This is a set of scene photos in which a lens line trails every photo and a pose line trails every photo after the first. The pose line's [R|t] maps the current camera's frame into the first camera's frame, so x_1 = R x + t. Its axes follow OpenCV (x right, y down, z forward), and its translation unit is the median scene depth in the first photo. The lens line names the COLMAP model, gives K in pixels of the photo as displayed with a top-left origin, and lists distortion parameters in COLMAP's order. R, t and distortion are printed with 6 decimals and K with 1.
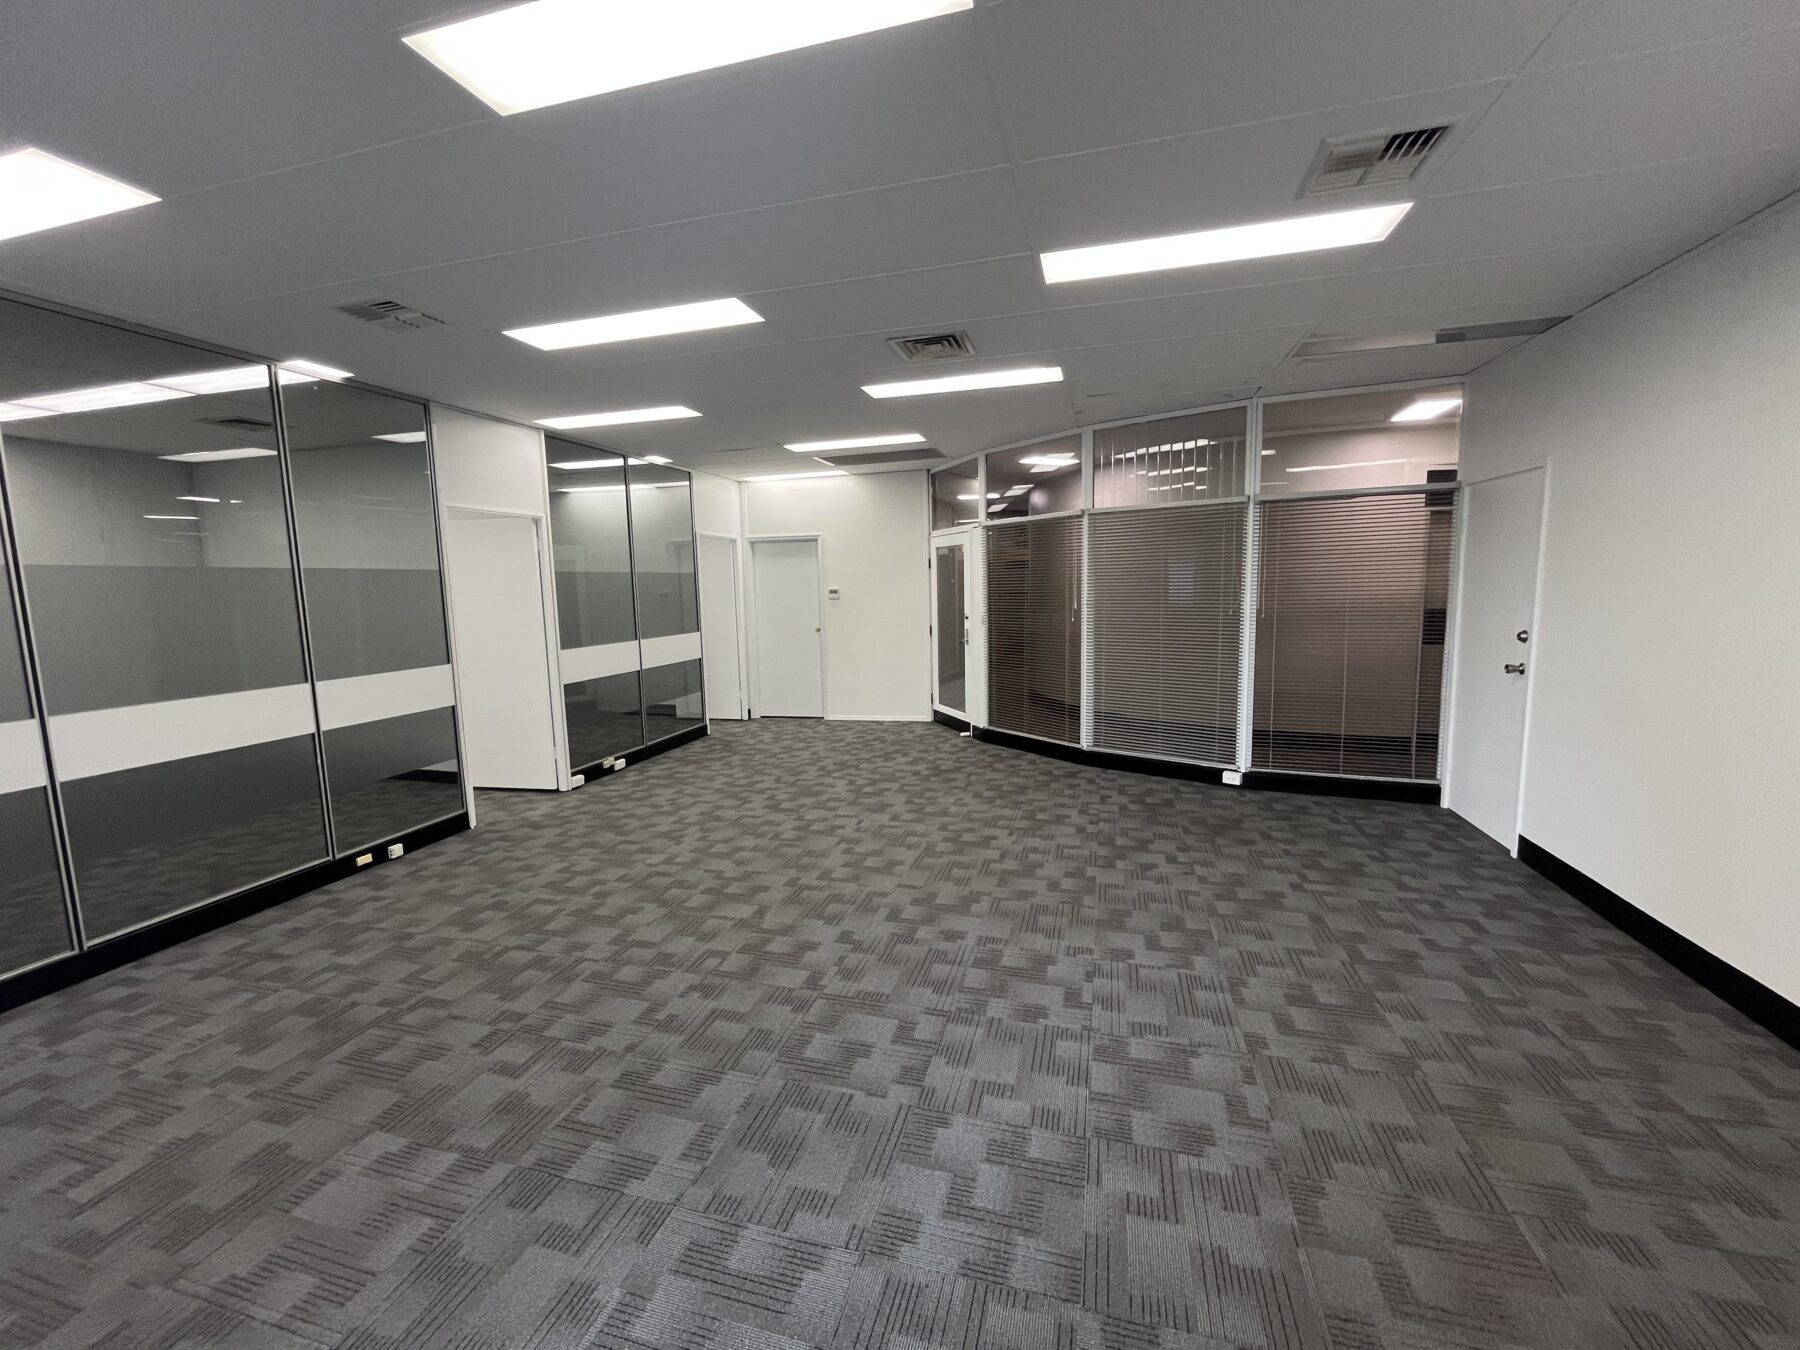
lens RADIAL K [[728.7, 0, 897.0], [0, 728.7, 672.0], [0, 0, 1]] dist [-0.000437, -0.000244]
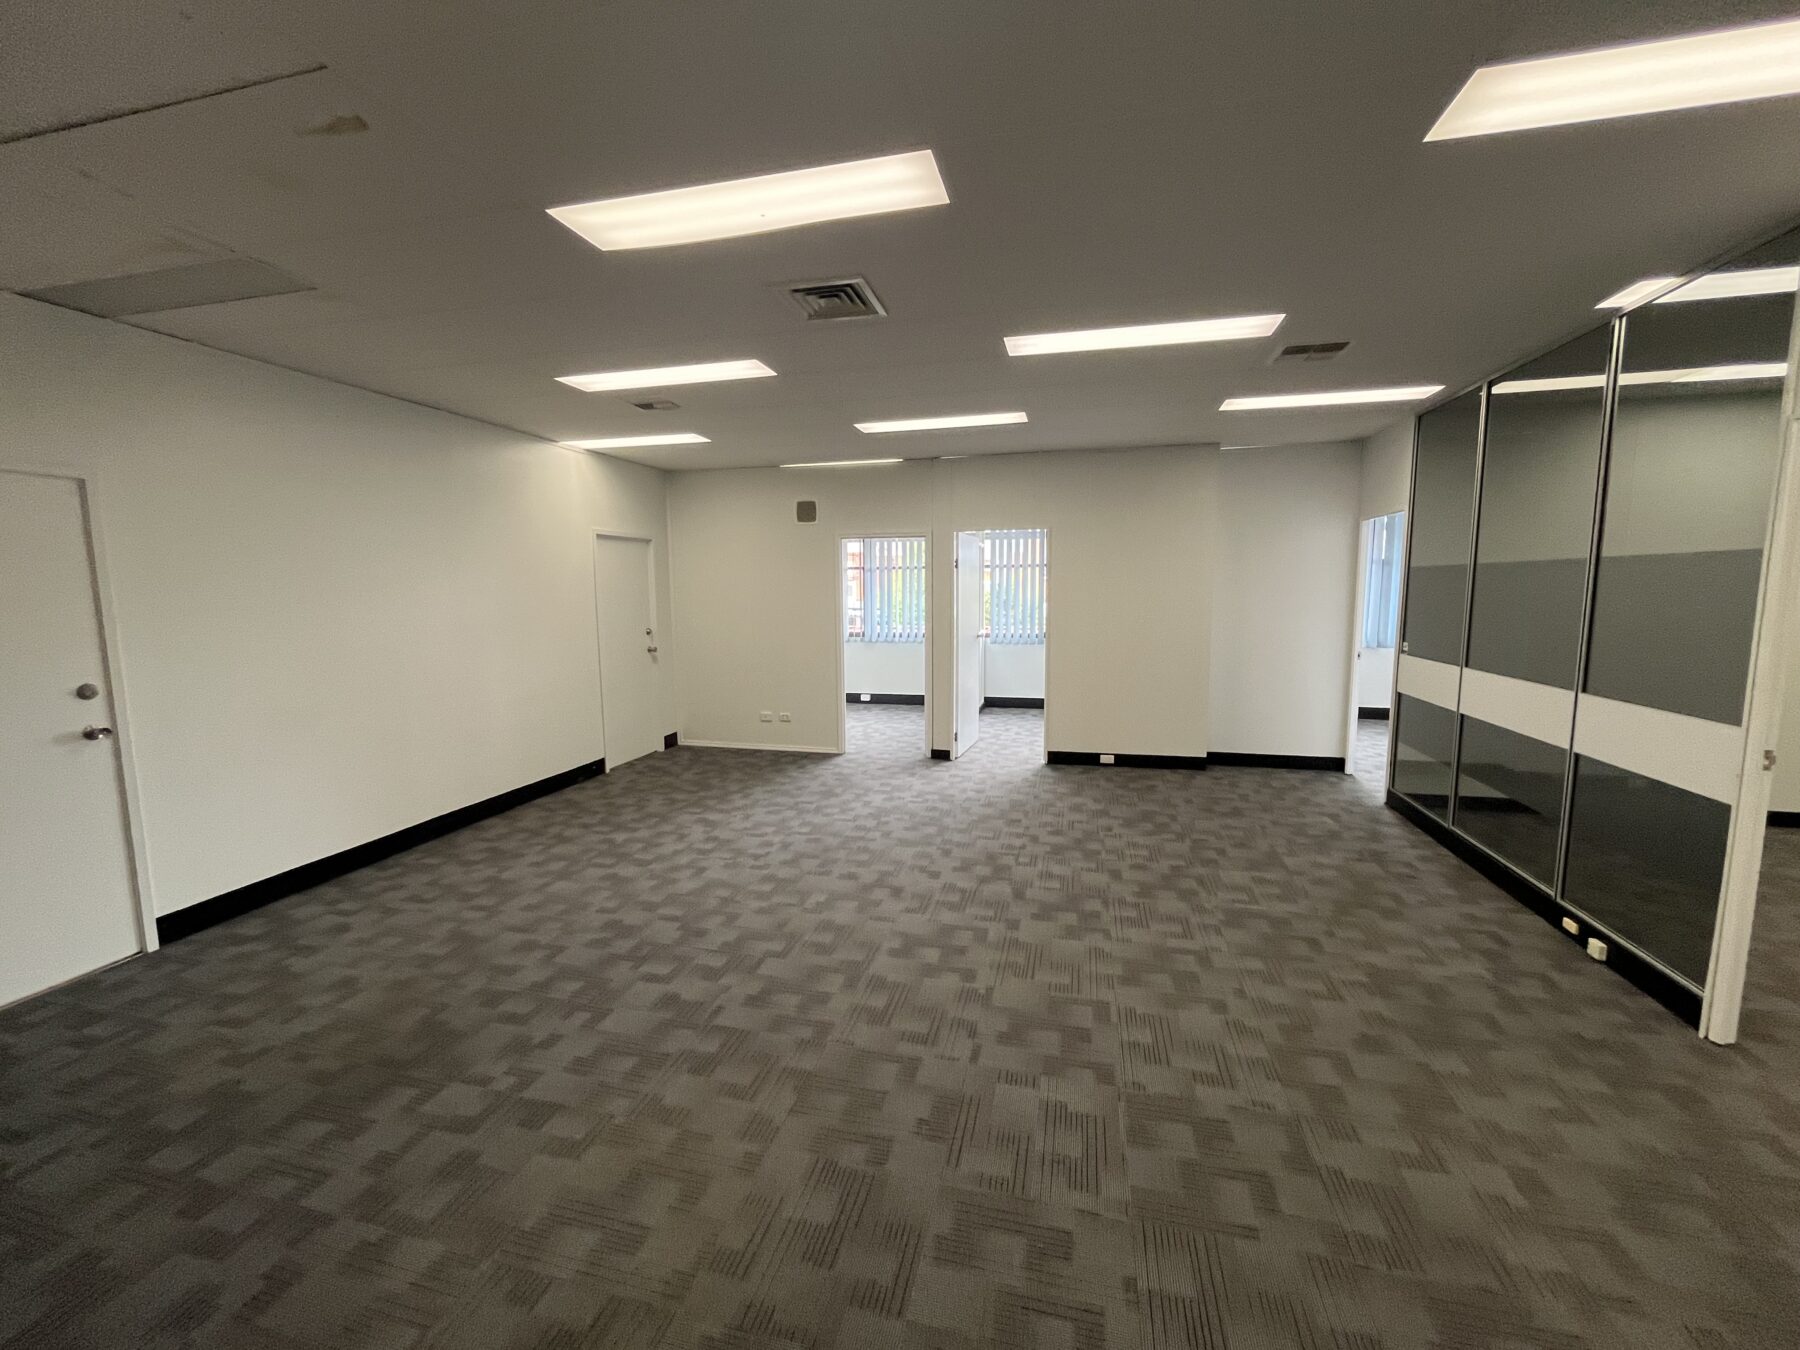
lens RADIAL K [[728.7, 0, 897.0], [0, 728.7, 672.0], [0, 0, 1]] dist [-0.000437, -0.000244]
pose [[-0.999091, 0.033872, -0.025890, 0.012031], [0.026755, 0.970946, 0.237798, -0.240586], [0.033193, 0.236889, -0.970969, 1.848429]]
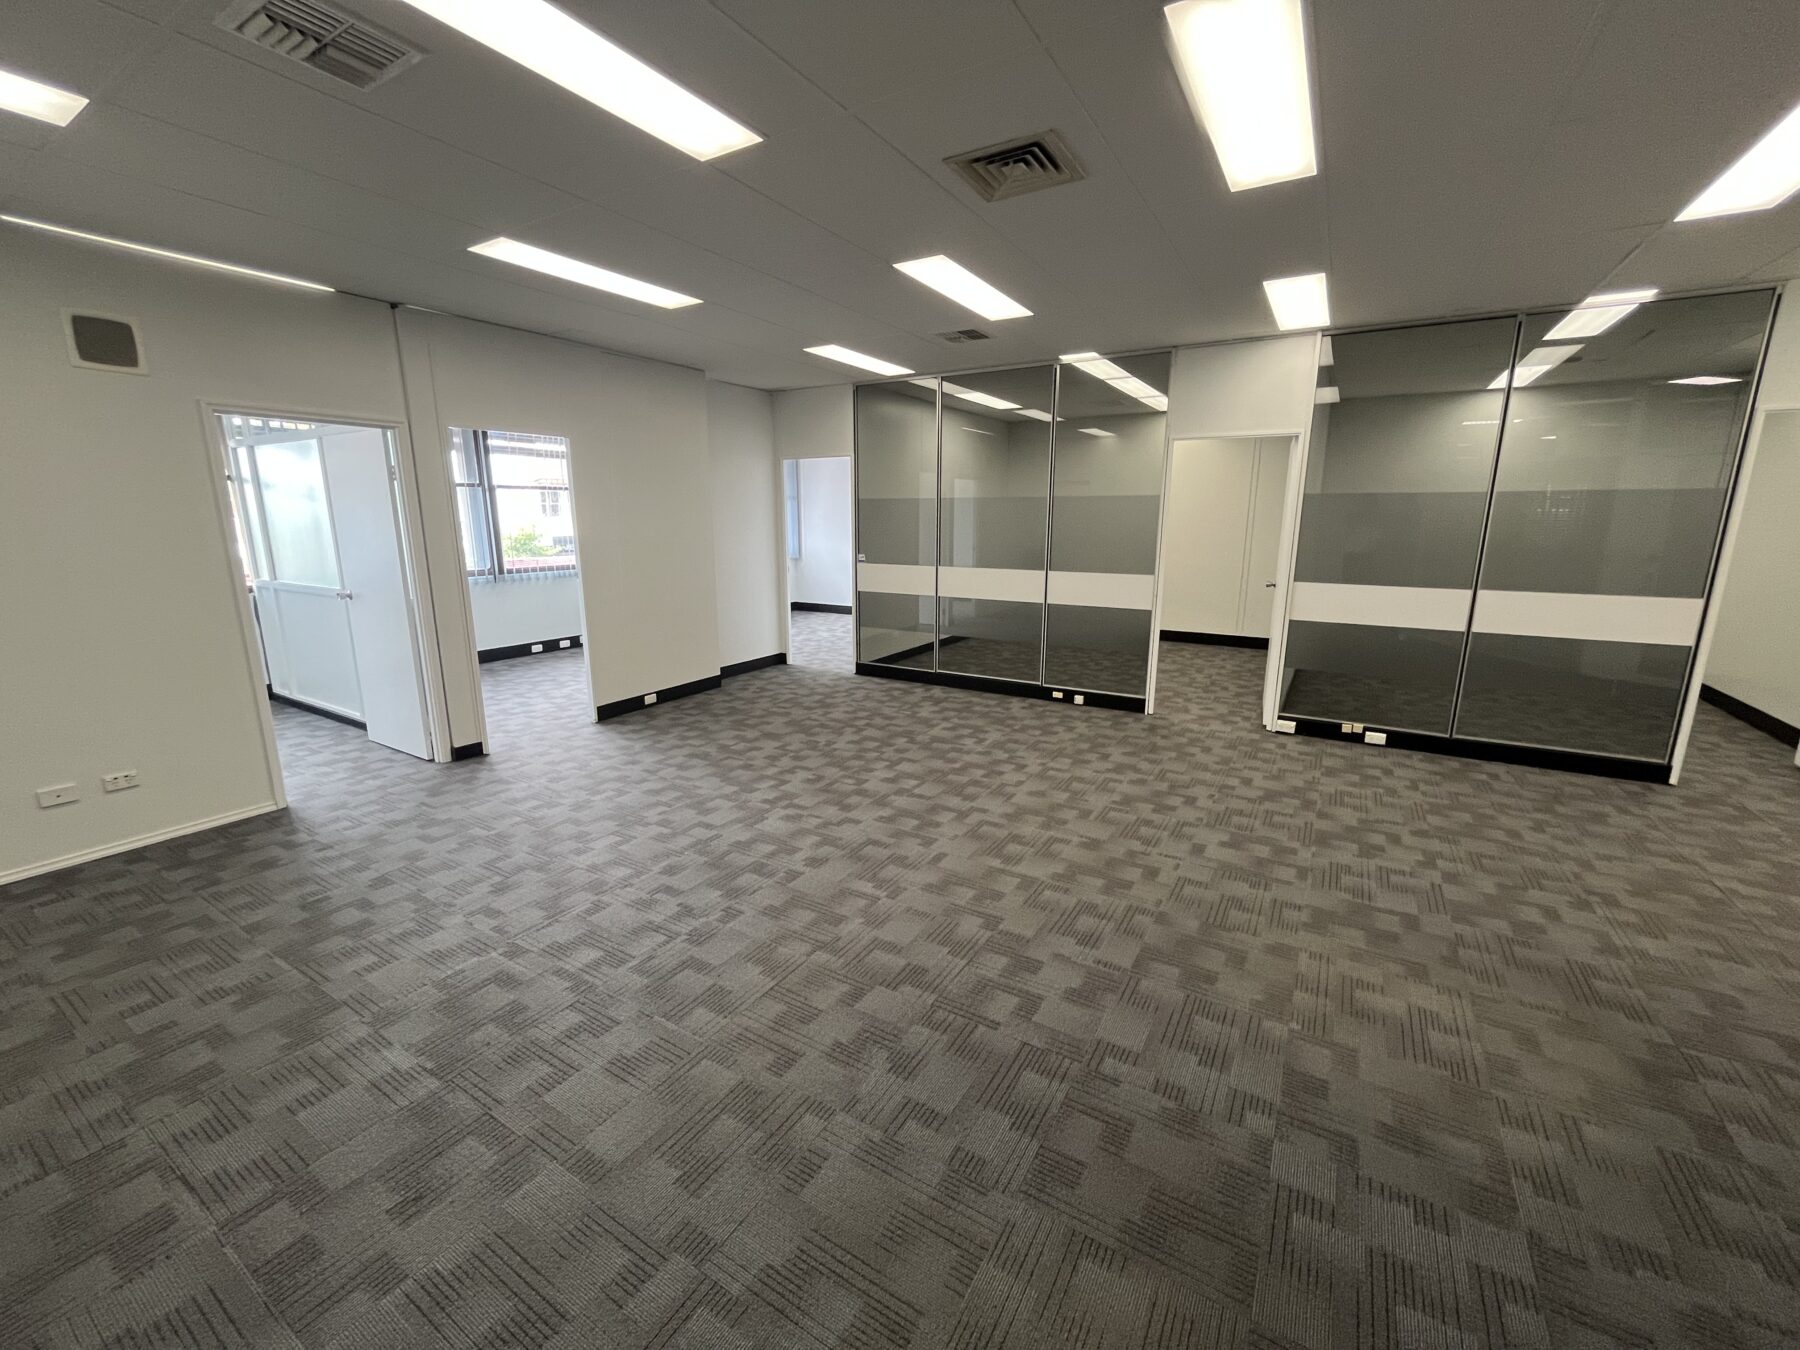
lens RADIAL K [[728.7, 0, 897.0], [0, 728.7, 672.0], [0, 0, 1]] dist [-0.000437, -0.000244]
pose [[-0.267347, 0.224616, -0.937056, 0.824884], [-0.111795, 0.958656, 0.261689, -0.156503], [0.957093, 0.174720, -0.231183, 1.124422]]
